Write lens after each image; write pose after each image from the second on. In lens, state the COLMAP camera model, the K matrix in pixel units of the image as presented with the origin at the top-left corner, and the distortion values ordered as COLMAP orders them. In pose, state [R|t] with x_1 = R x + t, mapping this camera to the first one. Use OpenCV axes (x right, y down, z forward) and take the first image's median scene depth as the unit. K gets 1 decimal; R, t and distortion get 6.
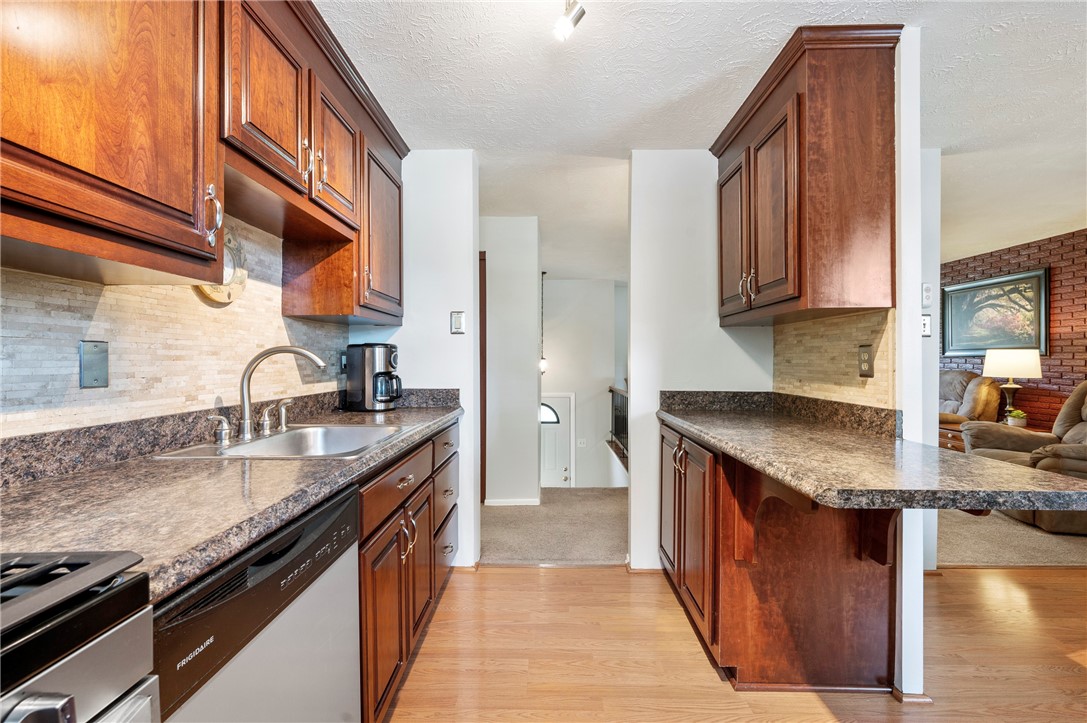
lens RADIAL K [[456.0, 0, 548.3], [0, 456.0, 361.0], [0, 0, 1]] dist [0.003553, -0.000675]
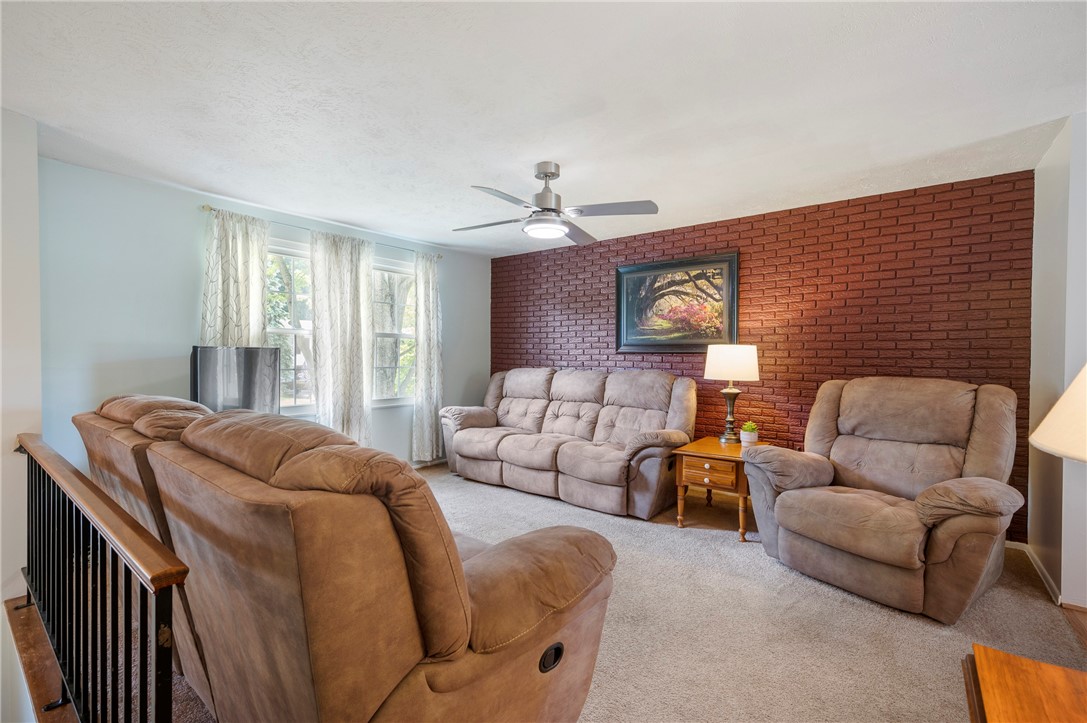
lens RADIAL K [[480.2, 0, 543.1], [0, 480.2, 363.6], [0, 0, 1]] dist [0.000361, 0.000219]
pose [[0.626104, -0.009866, 0.779677, 0.276584], [-0.004448, 0.999858, 0.016225, -0.009226], [-0.779727, -0.013626, 0.625972, 1.361875]]
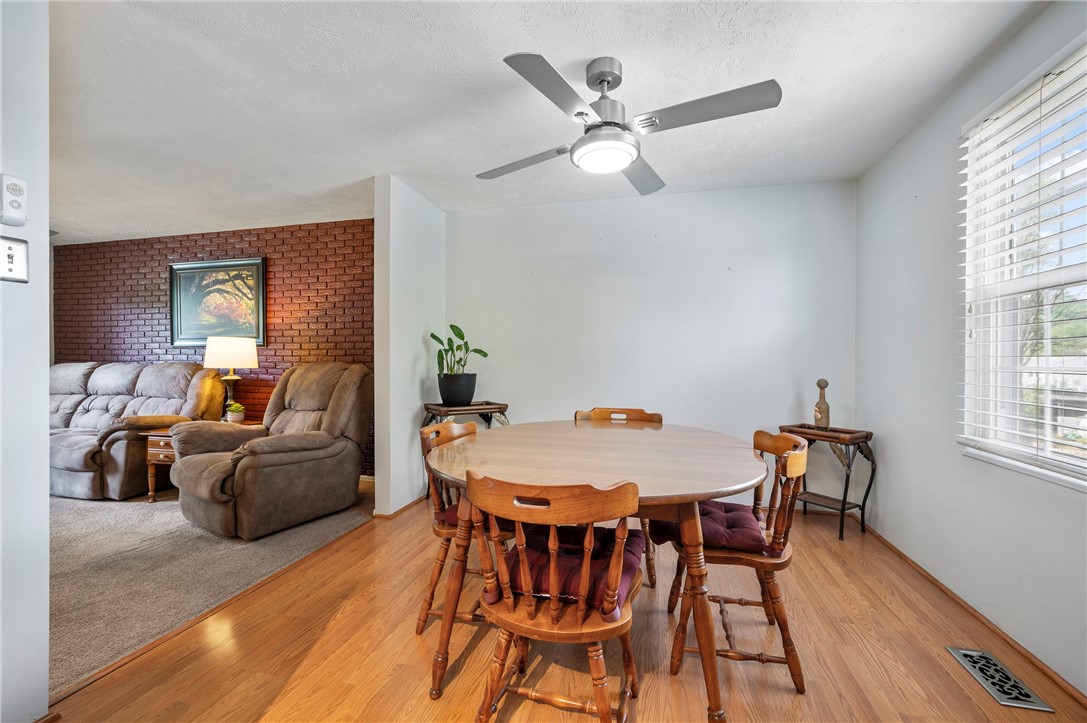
lens RADIAL K [[456.0, 0, 539.0], [0, 456.0, 367.4], [0, 0, 1]] dist [0.003553, -0.000675]
pose [[0.249959, -0.013915, 0.968156, 0.526757], [0.001920, 0.999902, 0.013875, 0.042965], [-0.968254, -0.001609, 0.249962, 0.331126]]
